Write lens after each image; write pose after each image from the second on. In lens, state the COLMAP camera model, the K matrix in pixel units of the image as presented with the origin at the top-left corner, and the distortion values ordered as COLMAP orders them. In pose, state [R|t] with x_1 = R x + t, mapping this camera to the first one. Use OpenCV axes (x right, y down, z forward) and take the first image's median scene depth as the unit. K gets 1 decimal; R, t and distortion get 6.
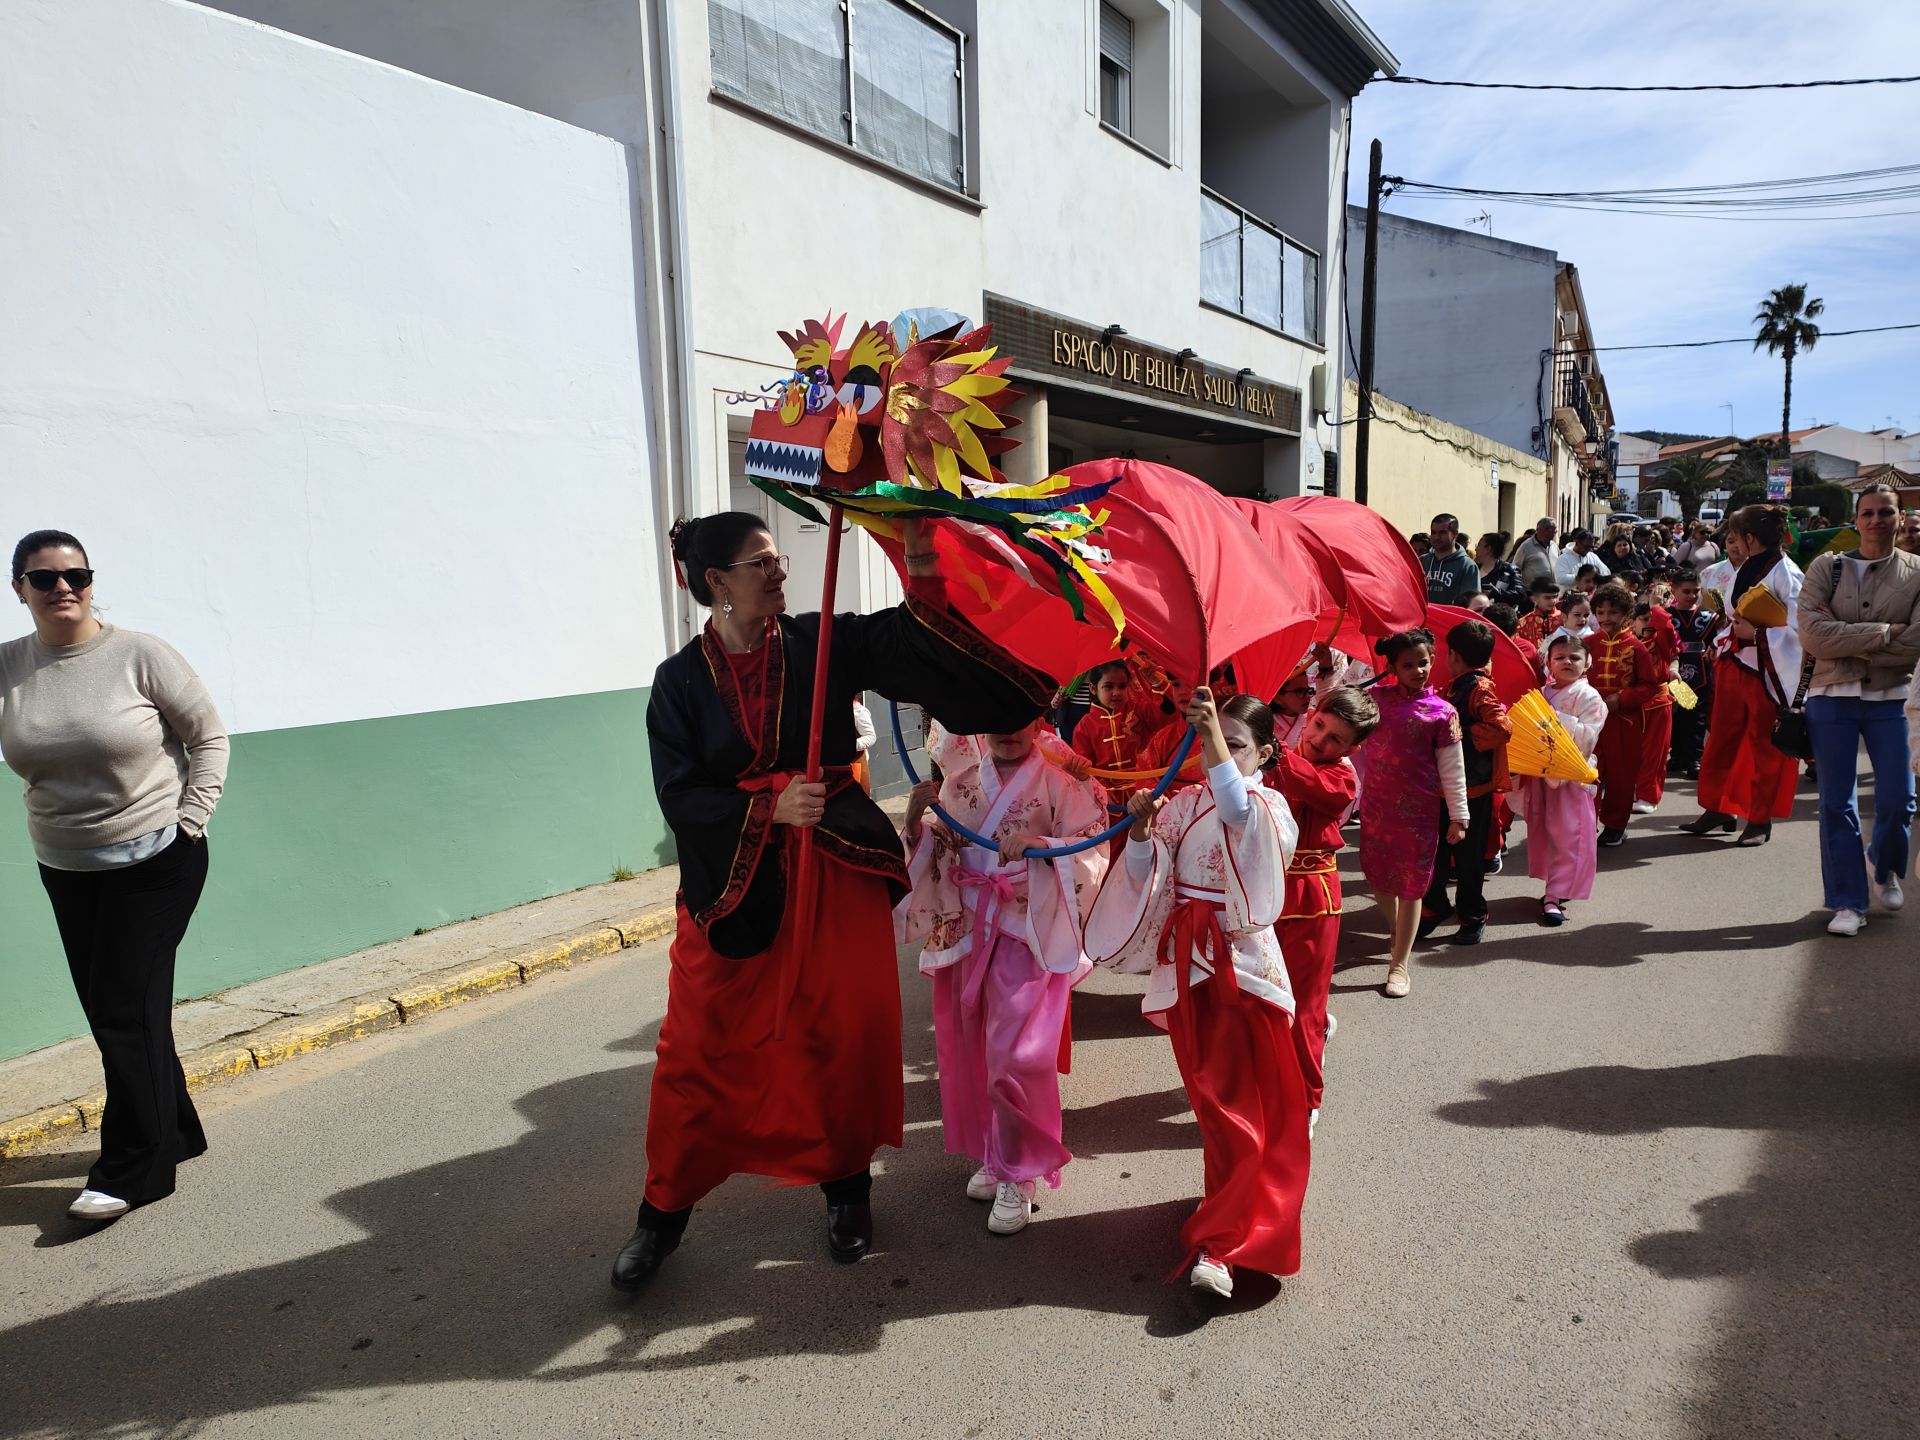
lens RADIAL K [[1407.1, 0, 960.0], [0, 1407.1, 720.0], [0, 0, 1]] dist [0.132208, -0.137103]
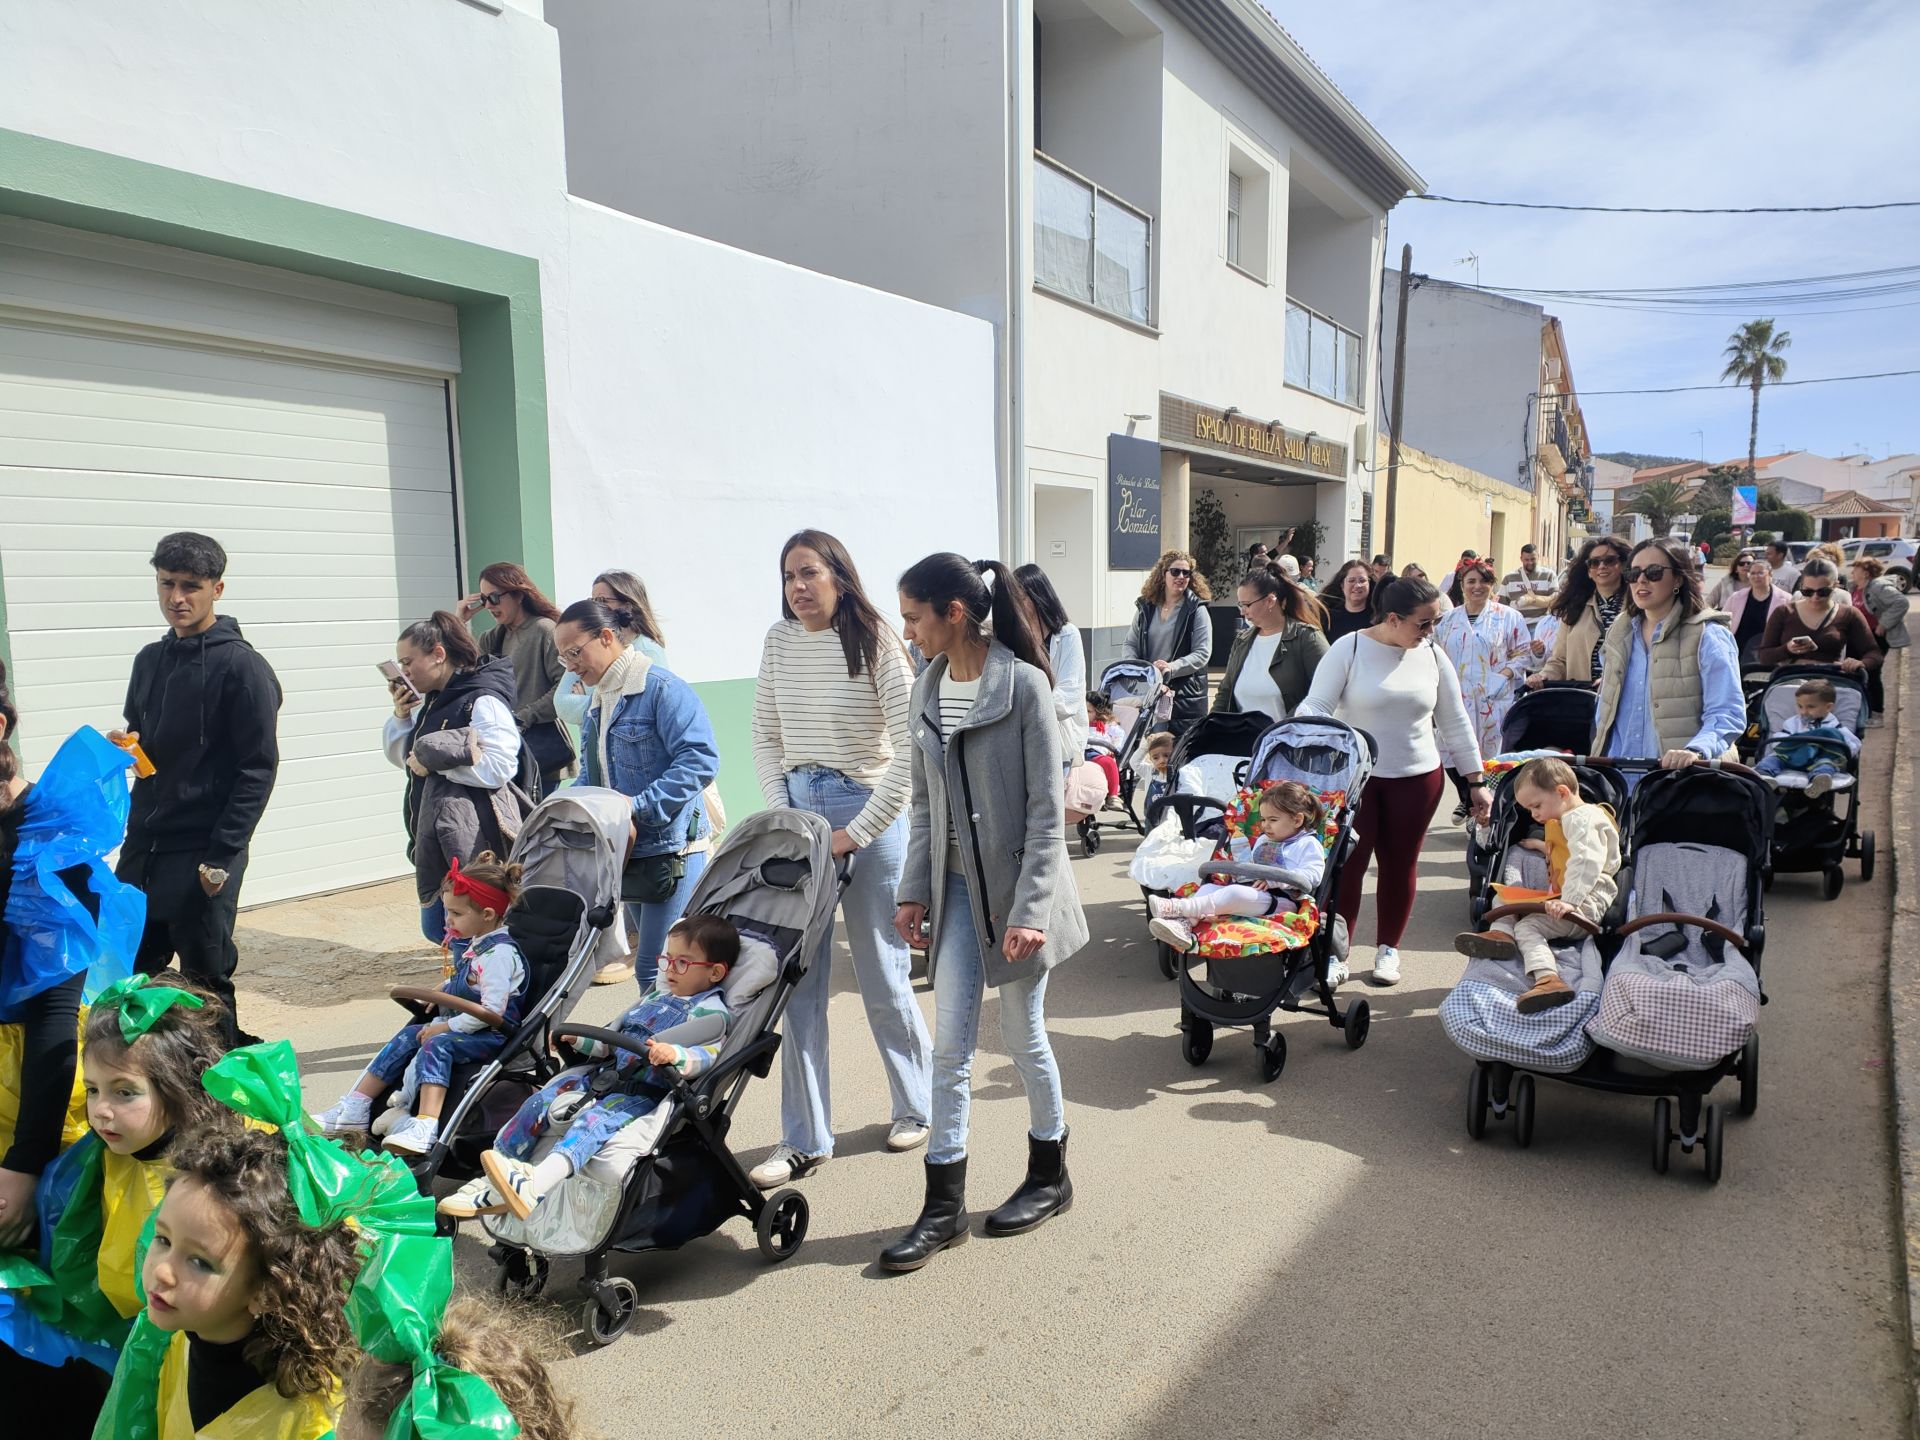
lens RADIAL K [[1387.0, 0, 936.1], [0, 1387.0, 774.0], [0, 0, 1]] dist [0.095237, -0.093705]
pose [[0.999964, 0.007867, -0.003327, -0.117987], [-0.007769, 0.999559, 0.028648, 0.028845], [0.003551, -0.028621, 0.999584, -0.254342]]
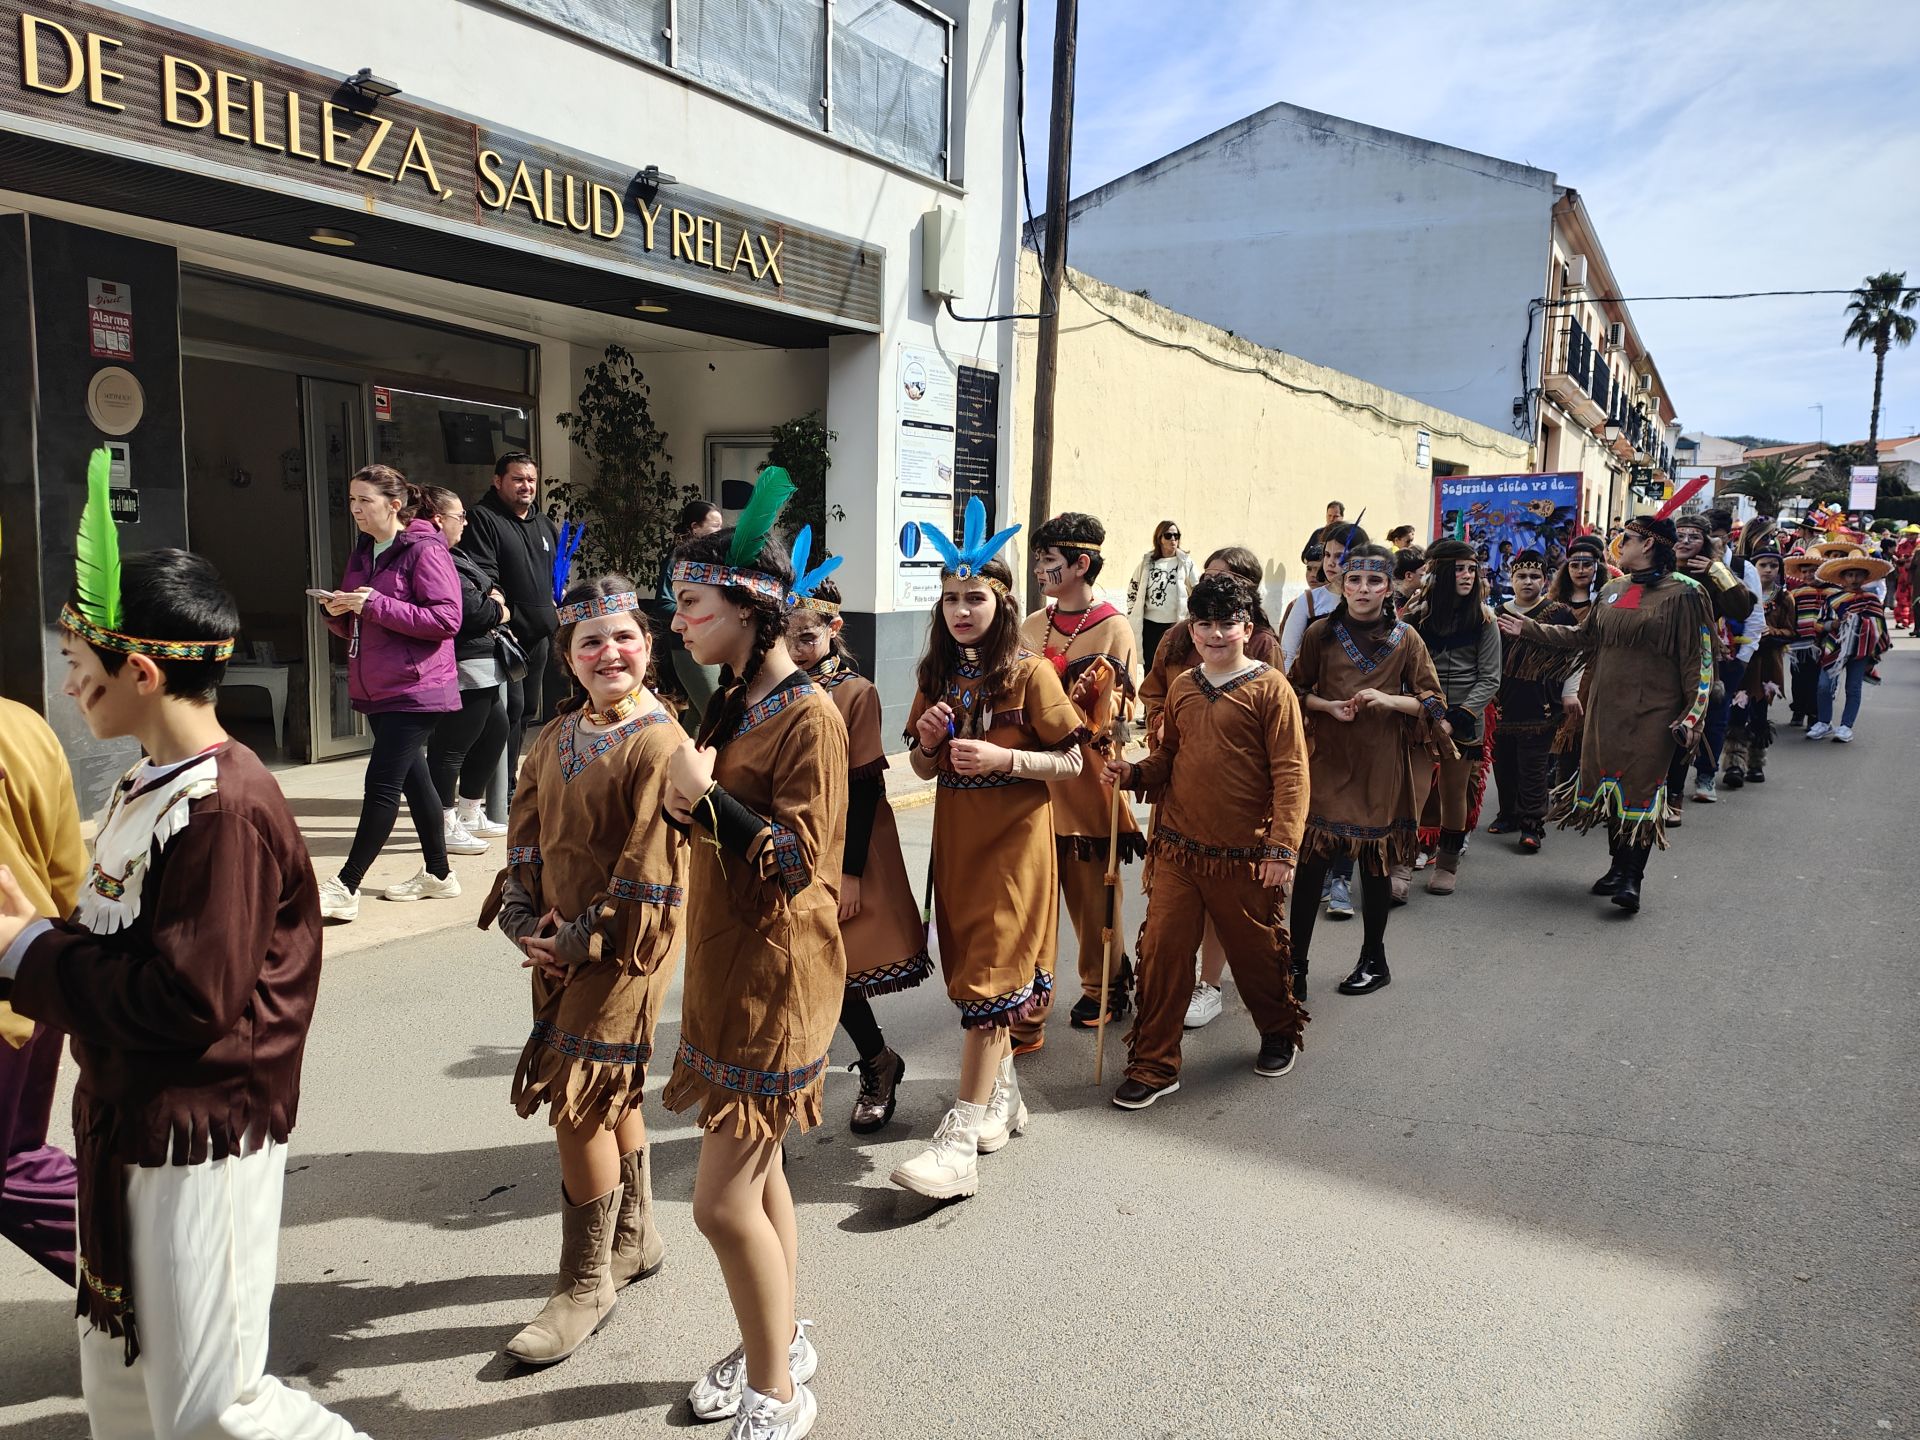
lens RADIAL K [[1428.6, 0, 960.0], [0, 1428.6, 720.0], [0, 0, 1]] dist [0.123367, -0.132354]
pose [[0.998111, 0.049394, -0.036520, 0.289274], [-0.048872, 0.998691, 0.015062, -0.053235], [0.037217, -0.013249, 0.999219, 0.410645]]
